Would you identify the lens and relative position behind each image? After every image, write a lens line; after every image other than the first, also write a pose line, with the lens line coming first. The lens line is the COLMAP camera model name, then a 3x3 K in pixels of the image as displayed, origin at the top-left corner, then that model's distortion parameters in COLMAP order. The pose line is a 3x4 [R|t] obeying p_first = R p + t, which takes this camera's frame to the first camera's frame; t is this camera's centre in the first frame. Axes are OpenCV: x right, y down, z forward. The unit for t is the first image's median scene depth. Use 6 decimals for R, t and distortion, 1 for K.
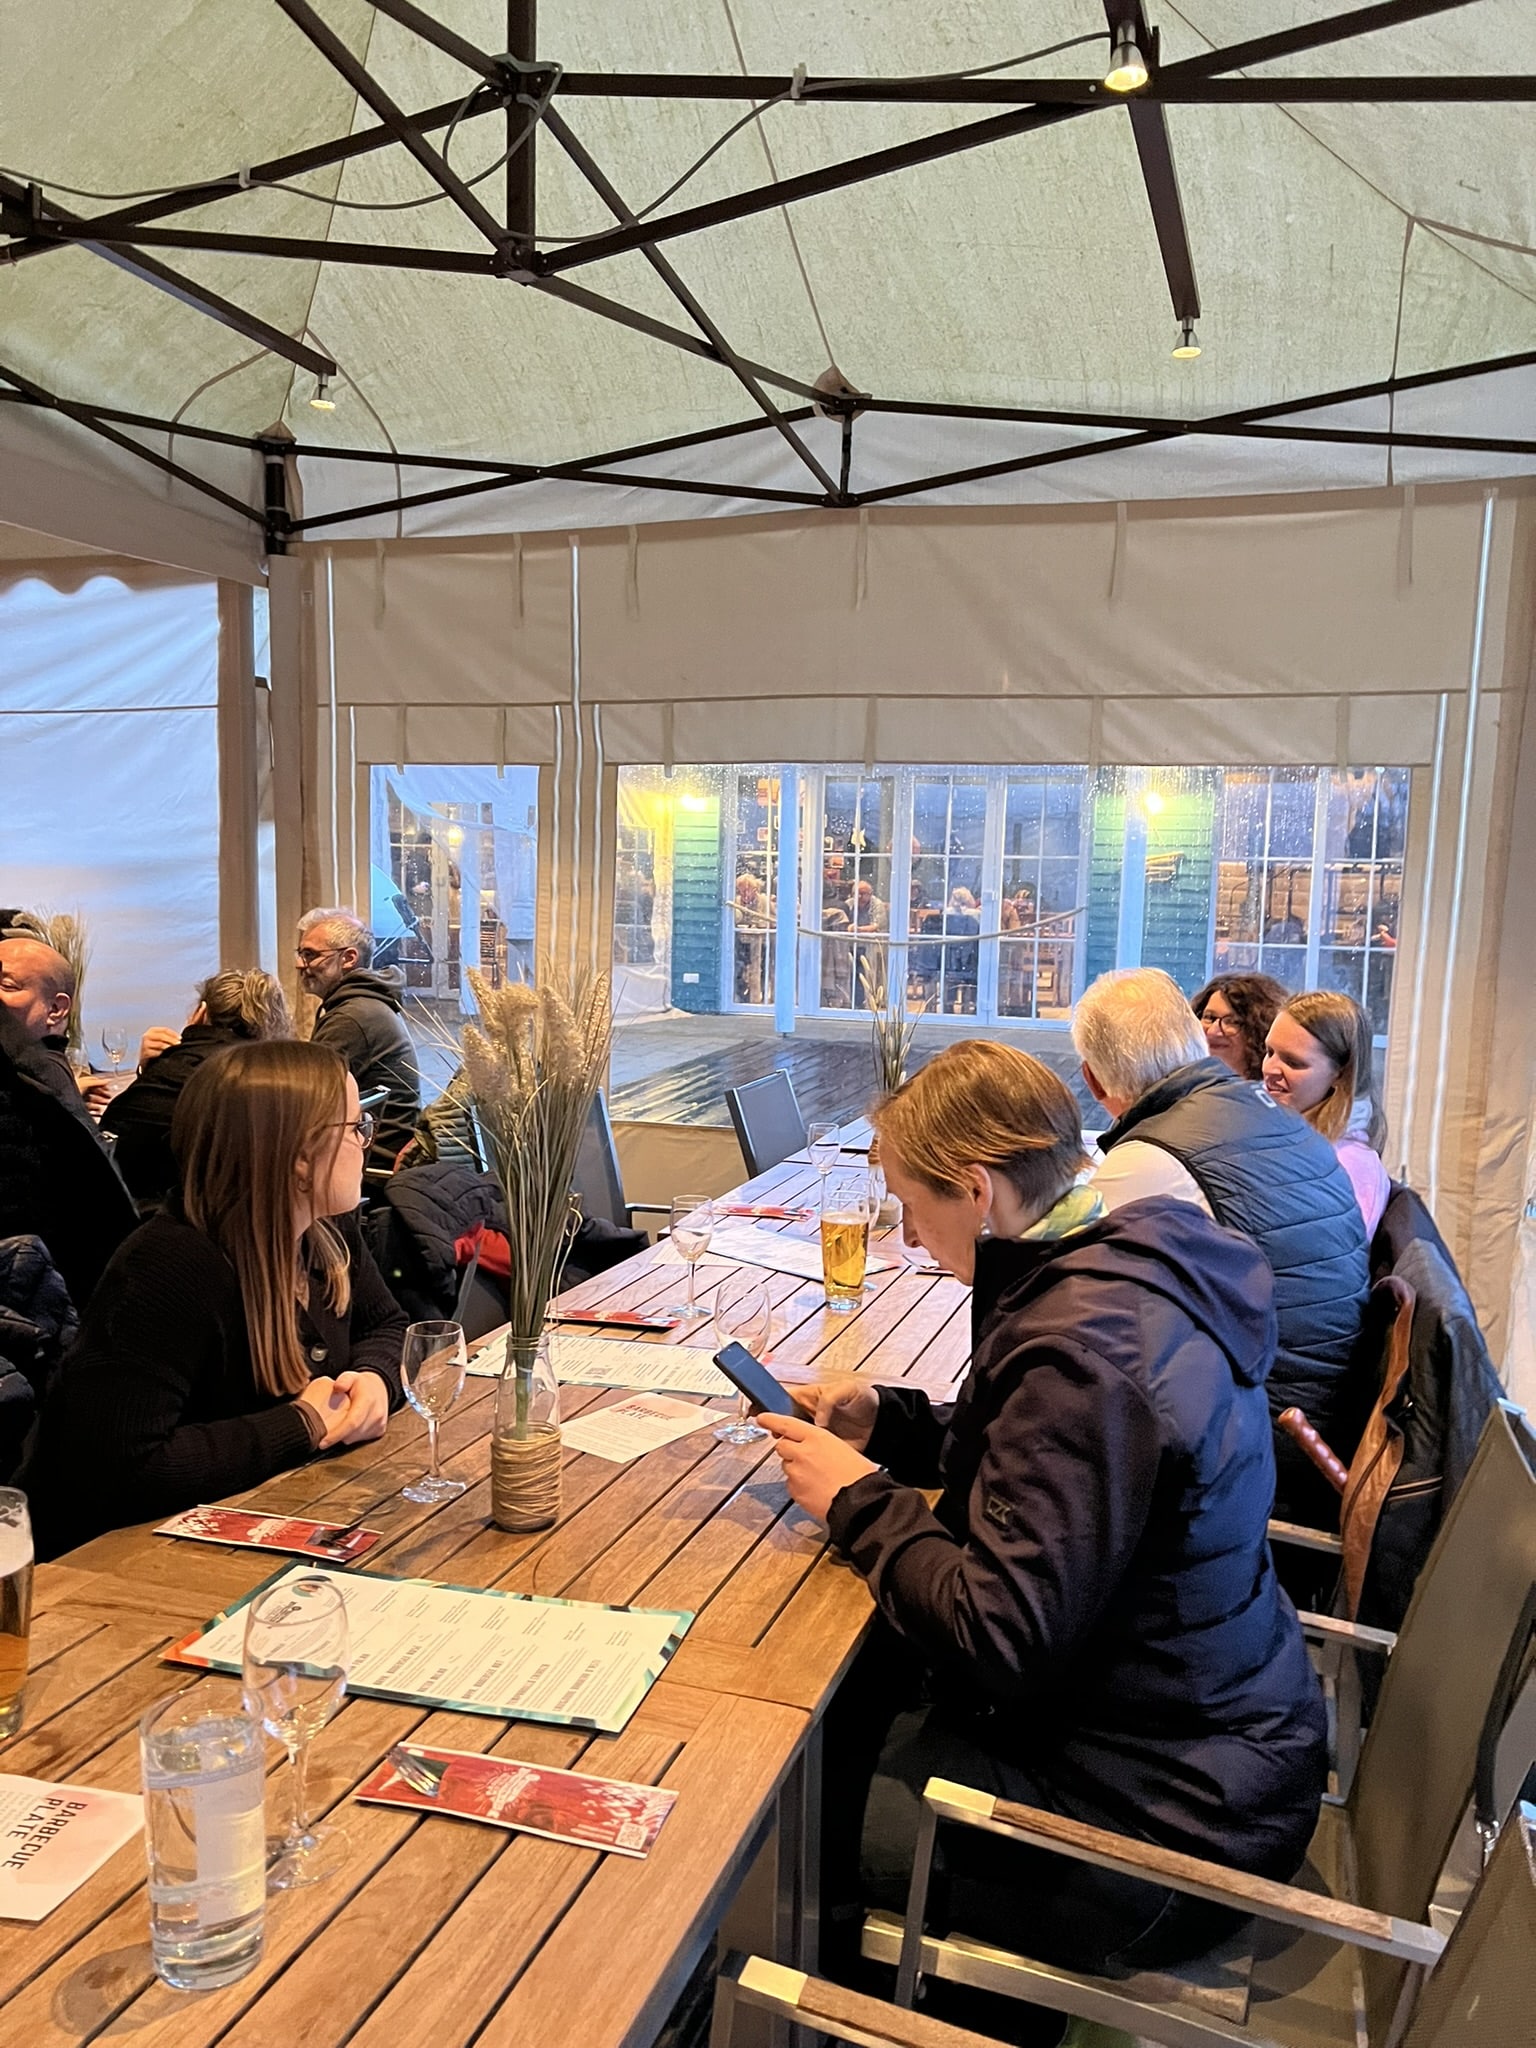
lens RADIAL K [[1498.2, 0, 787.3], [0, 1498.2, 1045.6], [0, 0, 1]] dist [0.077153, -0.068562]
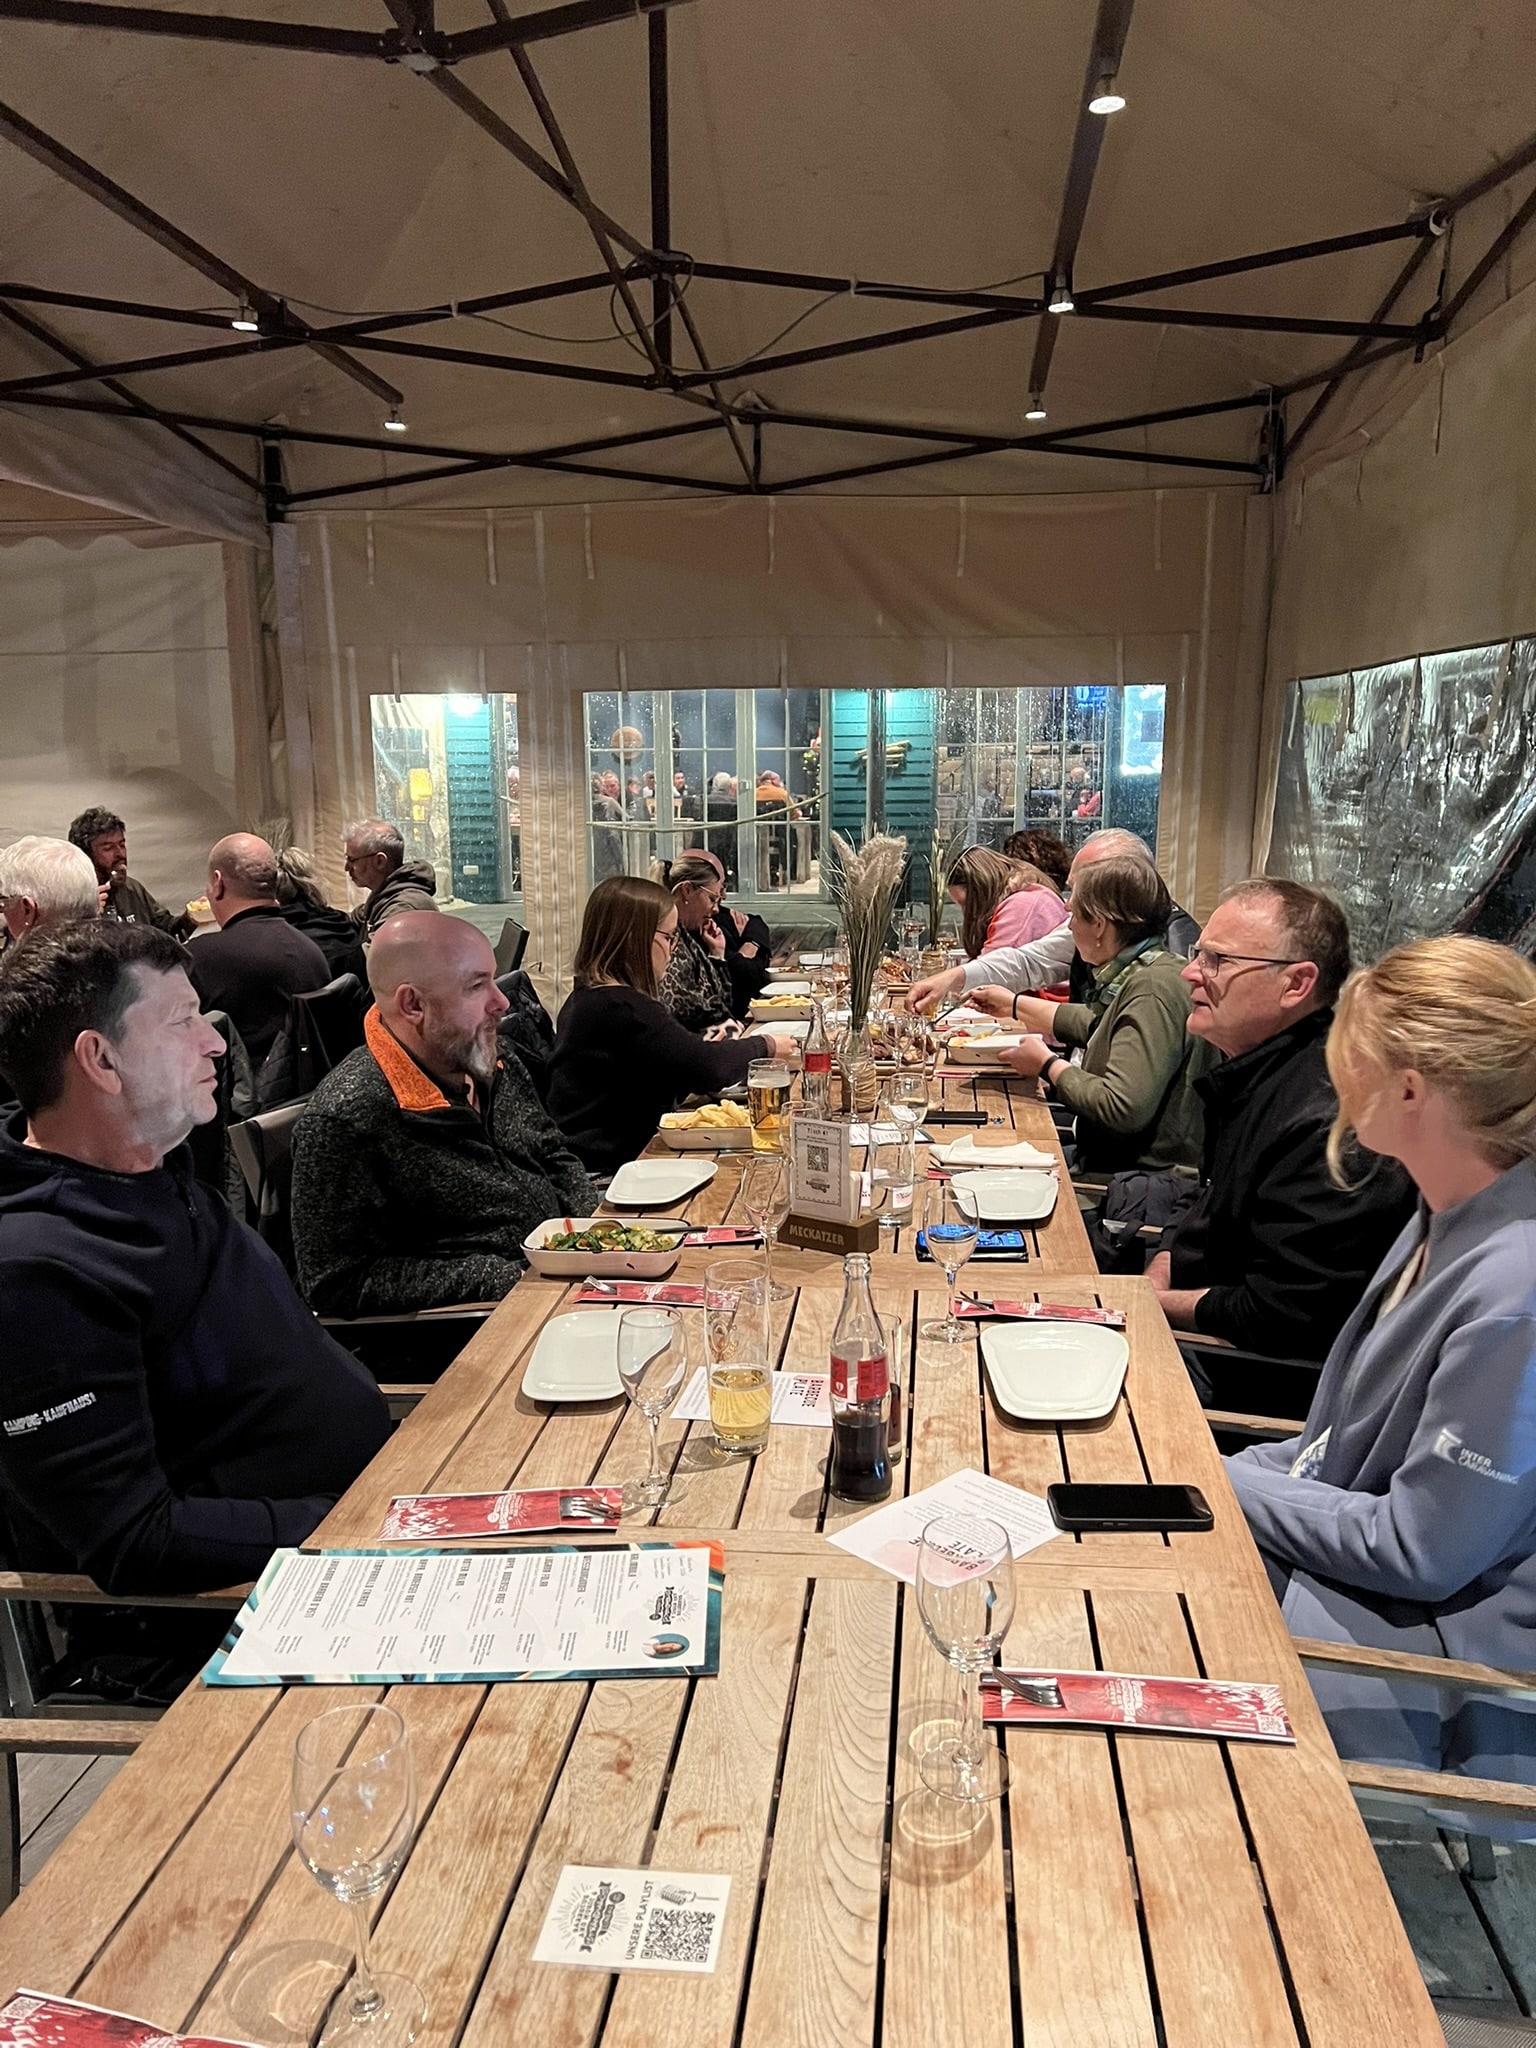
lens RADIAL K [[1534.7, 0, 754.7], [0, 1534.7, 1029.9], [0, 0, 1]] dist [0.033361, -0.029034]
pose [[0.977803, -0.065808, 0.198921, -0.238847], [0.053996, 0.996473, 0.064237, 0.024139], [-0.202447, -0.052070, 0.977908, -0.314117]]
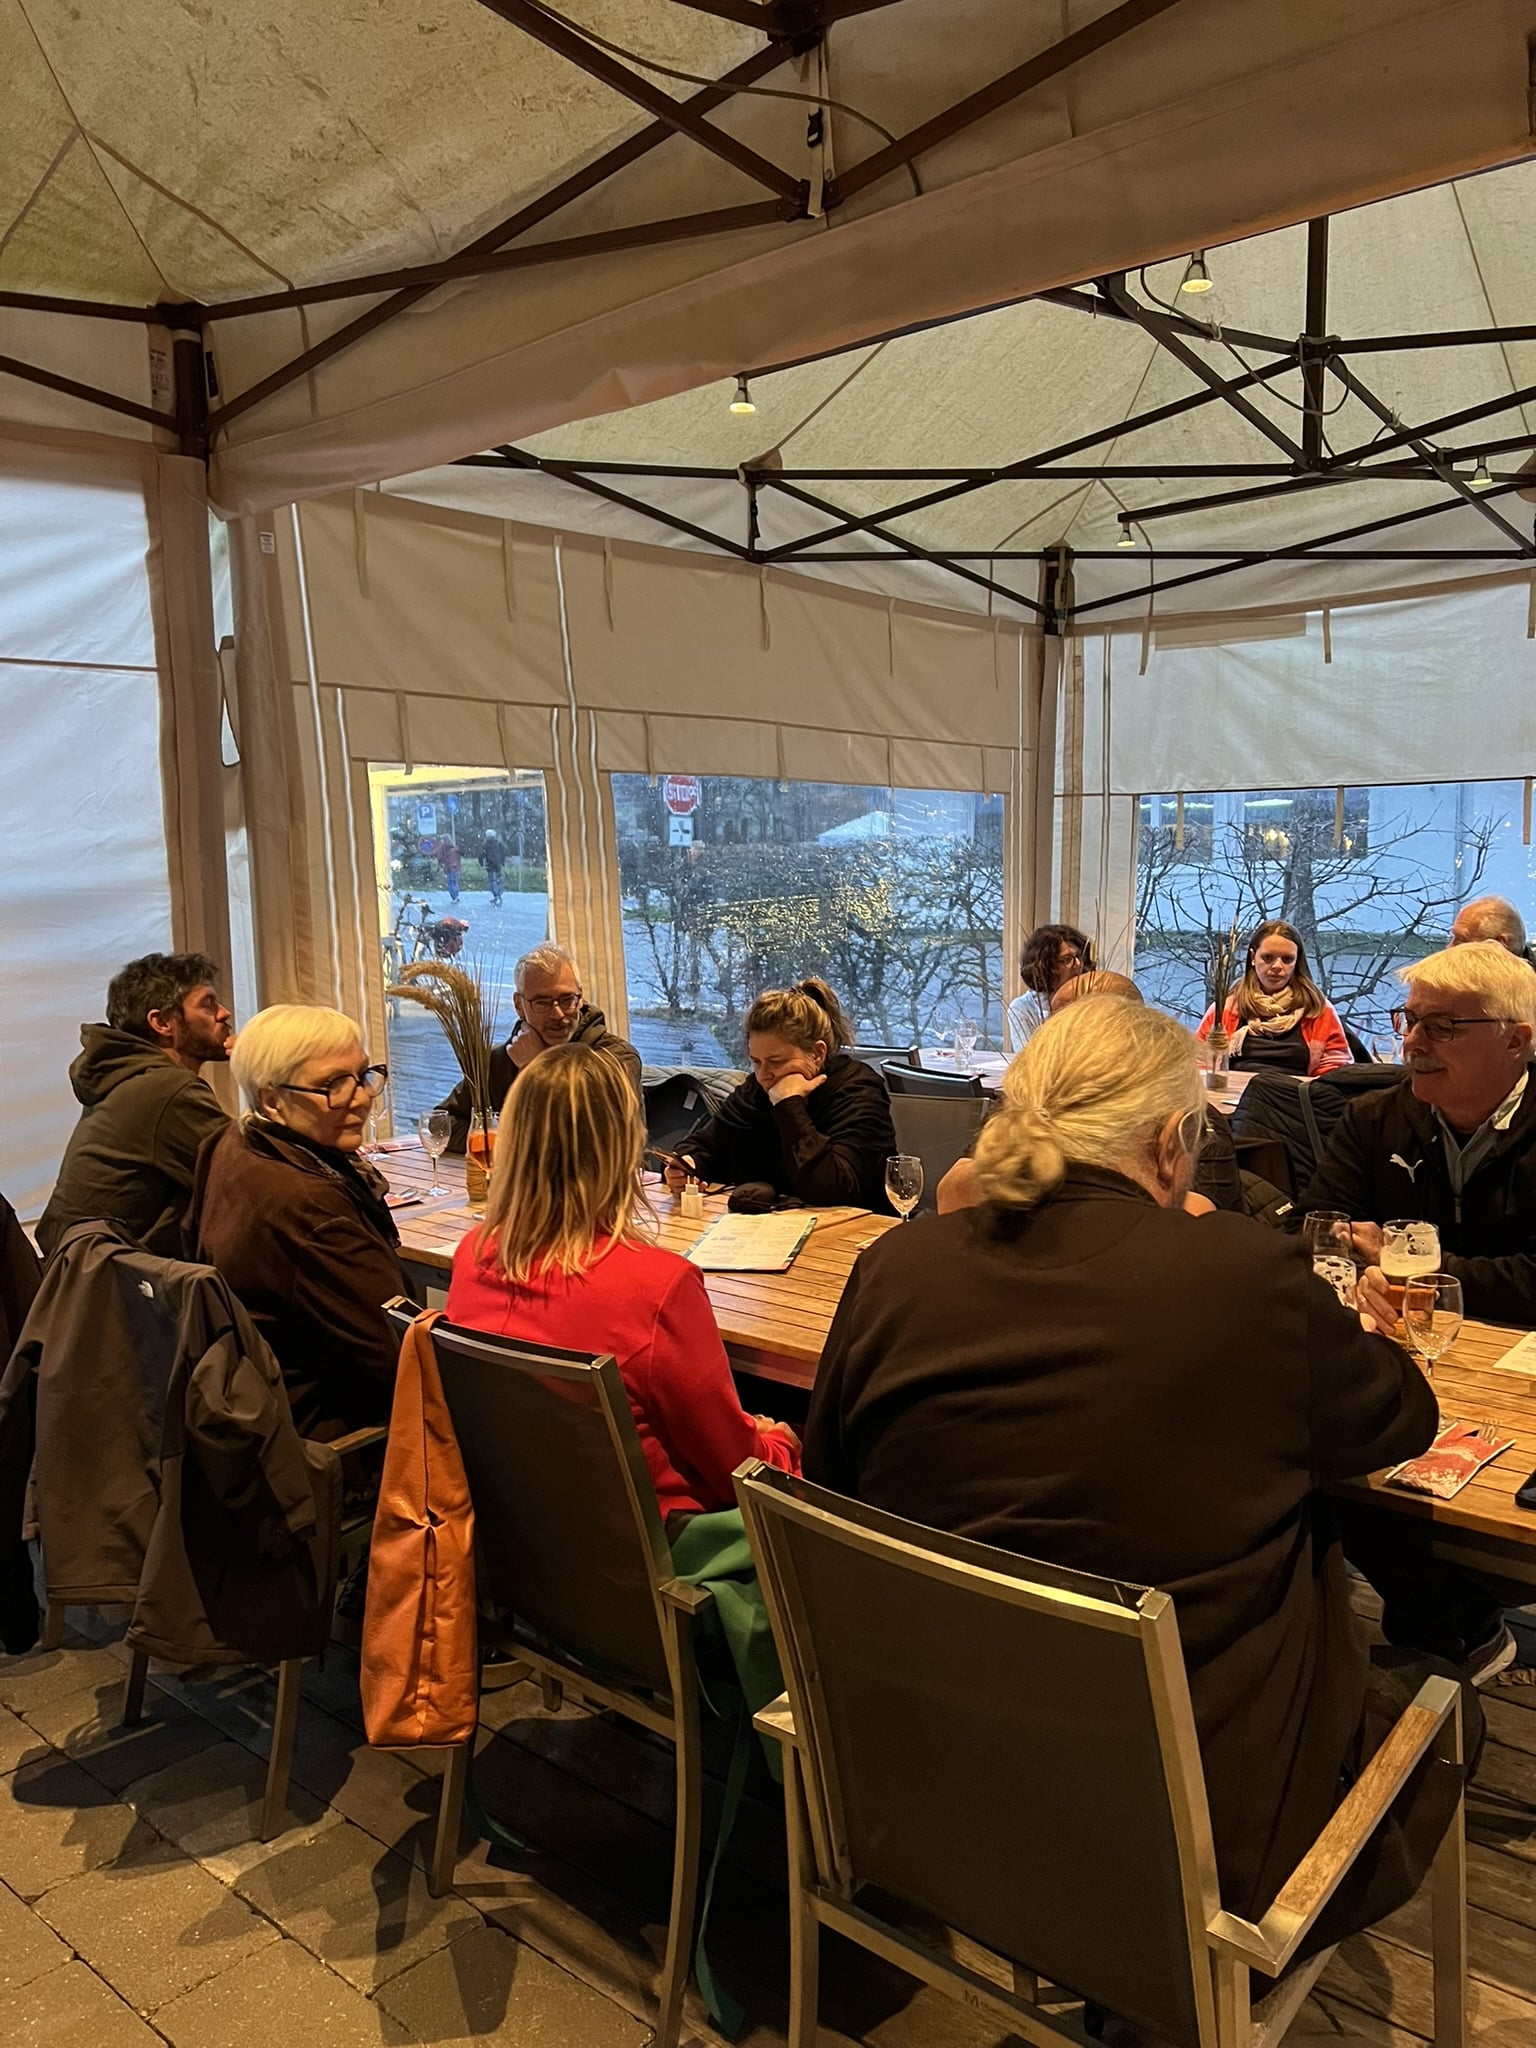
lens RADIAL K [[1574.8, 0, 768.0], [0, 1574.8, 1024.0], [0, 0, 1]] dist [0.060382, -0.093477]
pose [[0.382969, -0.118370, 0.916146, -0.997626], [0.131708, 0.988621, 0.072677, -0.078694], [-0.914324, 0.092830, 0.394201, 0.476103]]
